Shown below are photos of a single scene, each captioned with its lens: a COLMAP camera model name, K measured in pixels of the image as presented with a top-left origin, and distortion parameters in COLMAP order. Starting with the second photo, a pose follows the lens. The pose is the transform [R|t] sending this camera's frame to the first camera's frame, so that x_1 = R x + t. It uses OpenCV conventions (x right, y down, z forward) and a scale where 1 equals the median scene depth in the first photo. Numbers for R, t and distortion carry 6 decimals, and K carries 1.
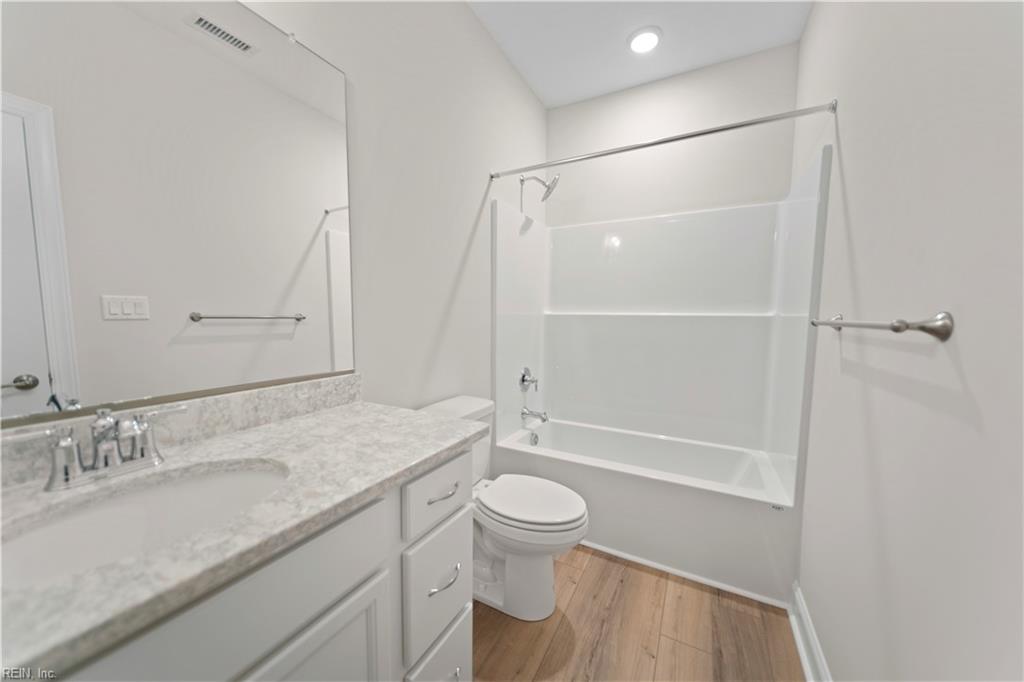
lens RADIAL K [[365.9, 0, 512.3], [0, 365.9, 345.2], [0, 0, 1]] dist [-0.000640, -0.000409]
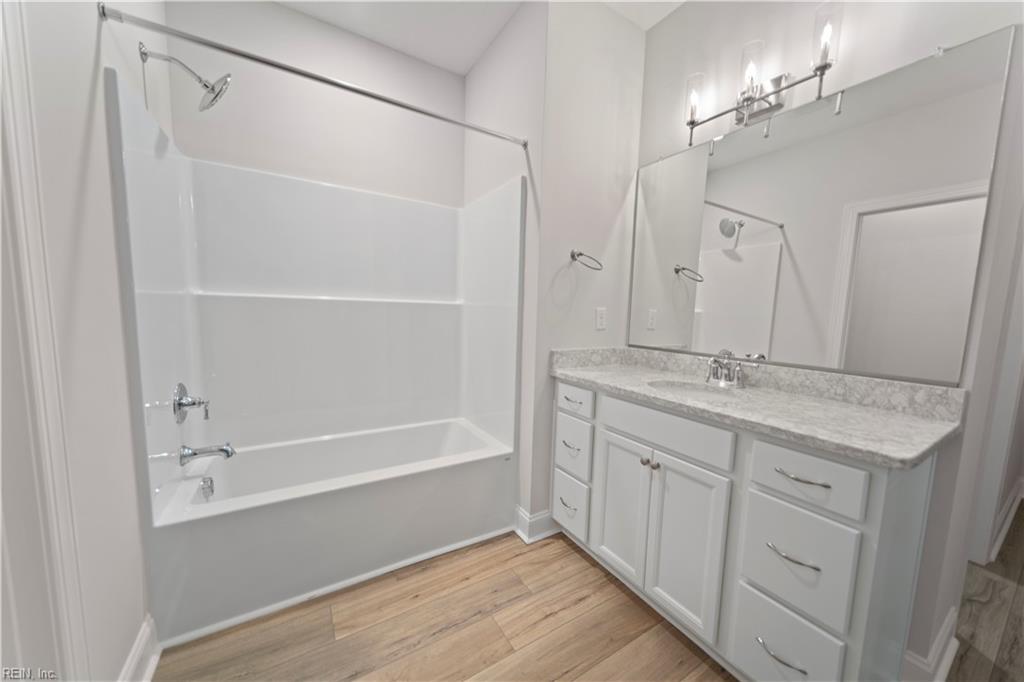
lens RADIAL K [[357.1, 0, 508.6], [0, 357.1, 350.8], [0, 0, 1]] dist [-0.000273, -0.000043]
pose [[0.517259, -0.093514, 0.850704, -0.206268], [0.047497, 0.995617, 0.080564, -0.014403], [-0.854510, -0.001267, 0.519434, 0.254707]]
